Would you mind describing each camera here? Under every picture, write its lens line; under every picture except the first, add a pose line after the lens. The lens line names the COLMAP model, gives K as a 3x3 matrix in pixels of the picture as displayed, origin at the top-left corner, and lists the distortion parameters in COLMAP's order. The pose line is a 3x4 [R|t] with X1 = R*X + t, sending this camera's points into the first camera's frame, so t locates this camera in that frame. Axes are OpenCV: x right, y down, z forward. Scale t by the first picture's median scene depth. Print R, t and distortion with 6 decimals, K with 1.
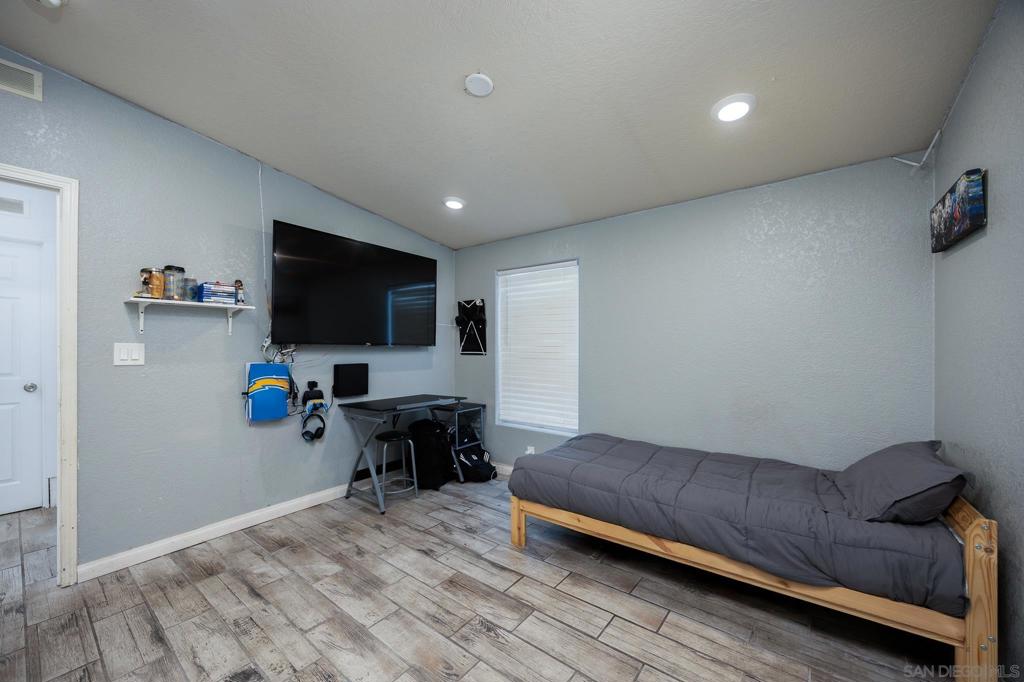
lens RADIAL K [[392.1, 0, 511.1], [0, 392.1, 344.5], [0, 0, 1]] dist [-0.003417, 0.001184]
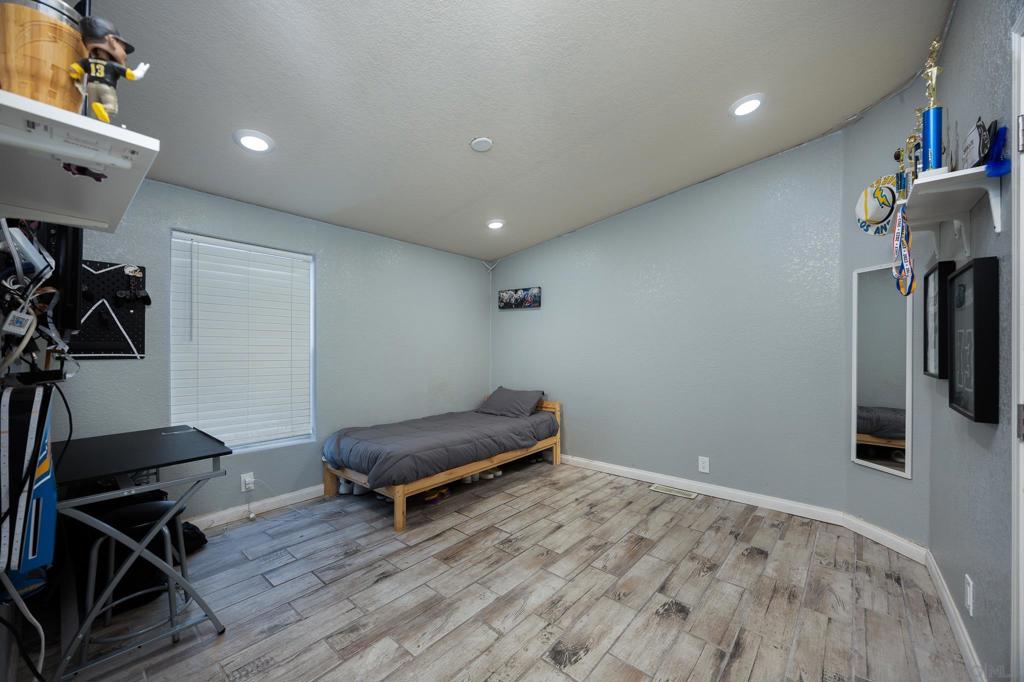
lens RADIAL K [[392.1, 0, 511.4], [0, 392.1, 347.1], [0, 0, 1]] dist [-0.003417, 0.001184]
pose [[0.046450, 0.009138, 0.998879, -1.205800], [-0.004389, 0.999950, -0.008944, 0.021298], [-0.998911, -0.003969, 0.046488, 0.746233]]
